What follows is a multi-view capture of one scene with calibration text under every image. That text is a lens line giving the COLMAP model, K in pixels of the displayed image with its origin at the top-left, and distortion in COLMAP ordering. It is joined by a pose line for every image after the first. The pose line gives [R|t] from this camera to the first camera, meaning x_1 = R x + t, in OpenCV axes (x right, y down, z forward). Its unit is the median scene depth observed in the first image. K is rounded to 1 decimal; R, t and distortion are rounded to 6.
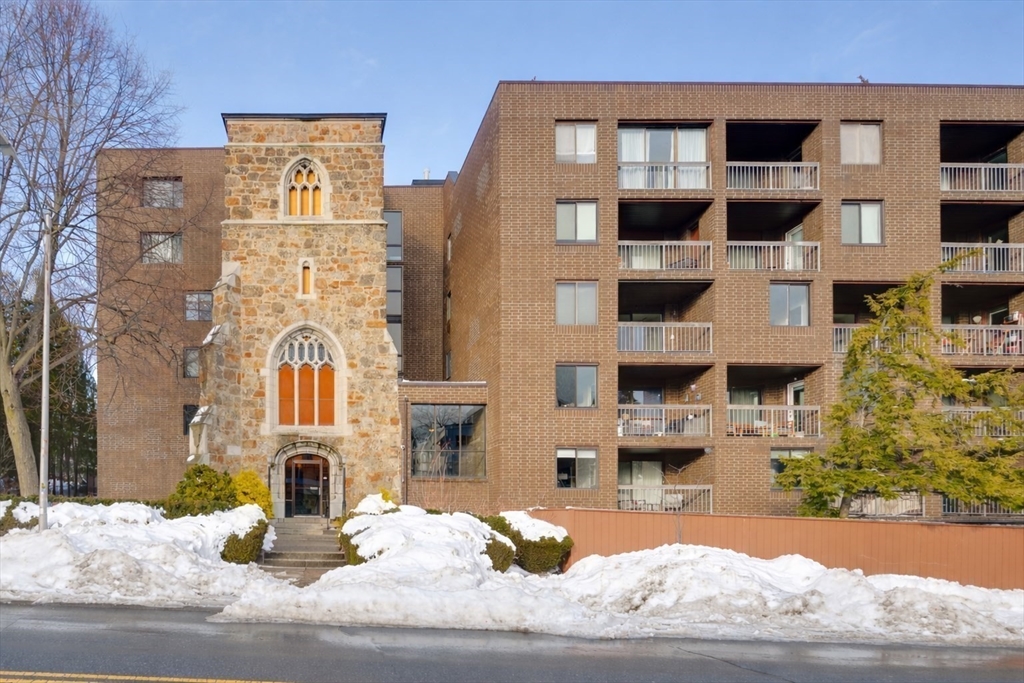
lens RADIAL K [[553.6, 0, 510.8], [0, 553.6, 340.9], [0, 0, 1]] dist [-0.003542, -0.004188]
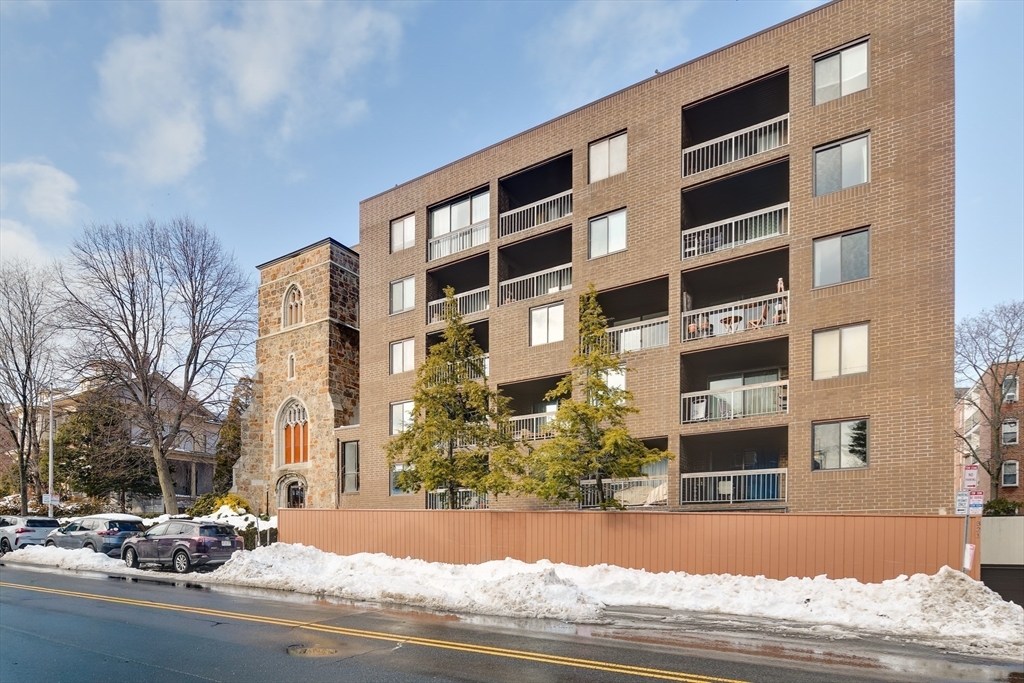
lens RADIAL K [[553.6, 0, 511.0], [0, 553.6, 345.3], [0, 0, 1]] dist [-0.003542, -0.004188]
pose [[0.854737, -0.184490, -0.485169, 0.925952], [0.186783, 0.981410, -0.044129, 0.010317], [0.484290, -0.052903, 0.873306, -0.044367]]
